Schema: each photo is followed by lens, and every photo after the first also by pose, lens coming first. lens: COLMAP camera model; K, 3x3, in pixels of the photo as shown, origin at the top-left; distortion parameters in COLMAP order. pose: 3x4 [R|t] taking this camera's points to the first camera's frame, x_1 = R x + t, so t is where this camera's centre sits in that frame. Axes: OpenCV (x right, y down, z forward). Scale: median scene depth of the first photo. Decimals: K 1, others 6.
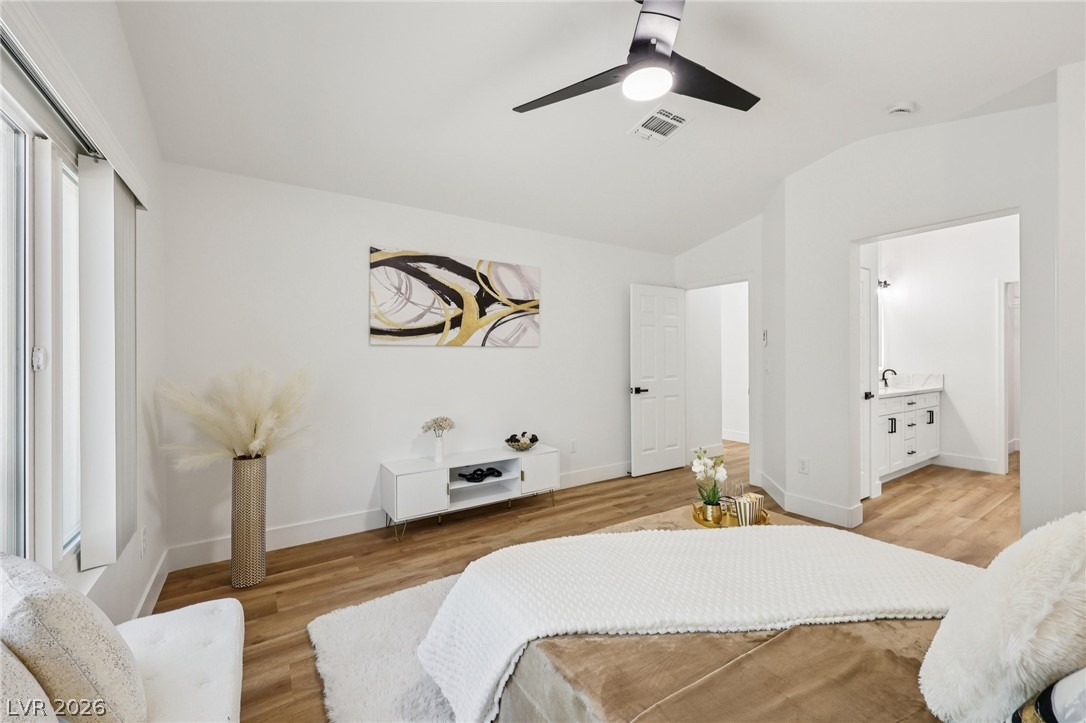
lens RADIAL K [[434.9, 0, 549.8], [0, 434.9, 356.5], [0, 0, 1]] dist [-0.004597, 0.000747]
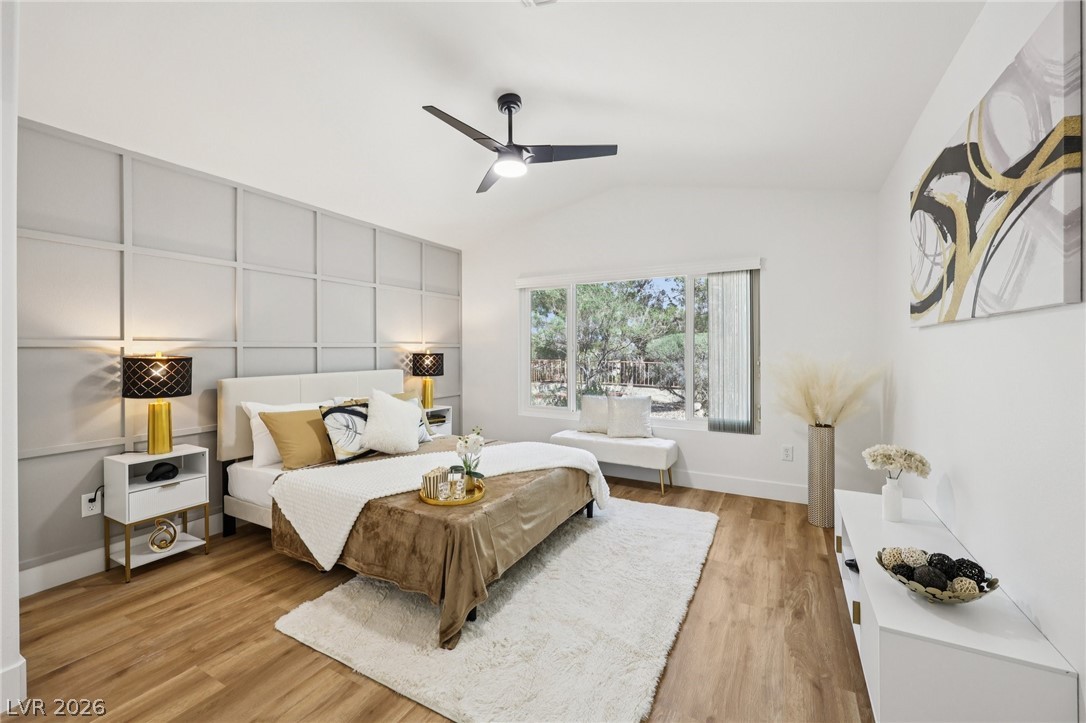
lens RADIAL K [[434.9, 0, 549.8], [0, 434.9, 356.5], [0, 0, 1]] dist [-0.004597, 0.000747]
pose [[-0.887543, 0.010081, -0.460615, 0.472862], [0.001220, 0.999809, 0.019530, 0.003492], [0.460724, 0.016772, -0.887385, 1.412228]]
